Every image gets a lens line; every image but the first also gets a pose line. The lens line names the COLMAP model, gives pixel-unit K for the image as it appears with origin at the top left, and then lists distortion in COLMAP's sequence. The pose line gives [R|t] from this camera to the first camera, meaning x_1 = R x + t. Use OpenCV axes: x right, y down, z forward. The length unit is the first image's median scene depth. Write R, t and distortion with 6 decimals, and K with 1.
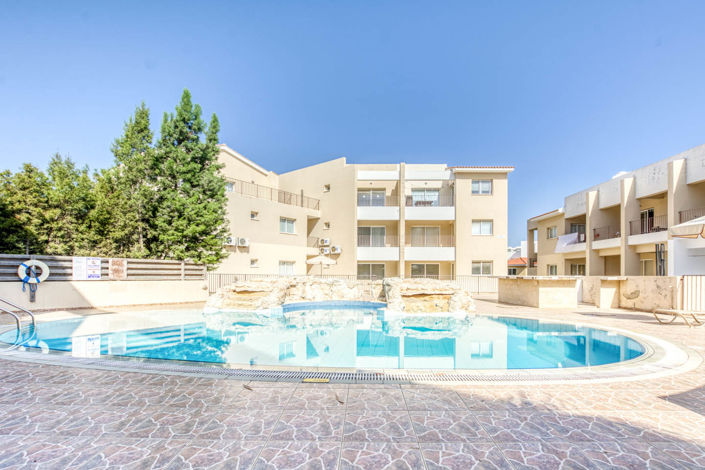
lens RADIAL K [[323.0, 0, 352.8], [0, 323.0, 257.7], [0, 0, 1]] dist [-0.000378, -0.000194]
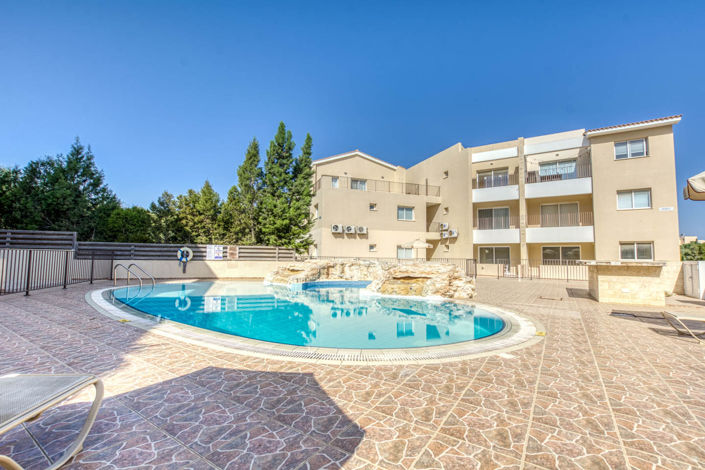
lens RADIAL K [[301.0, 0, 353.0], [0, 301.0, 225.1], [0, 0, 1]] dist [-0.001537, -0.000155]
pose [[0.867832, -0.047937, -0.494540, 0.352225], [0.019179, 0.997825, -0.063066, 0.005036], [0.496488, 0.045246, 0.866864, 0.058492]]
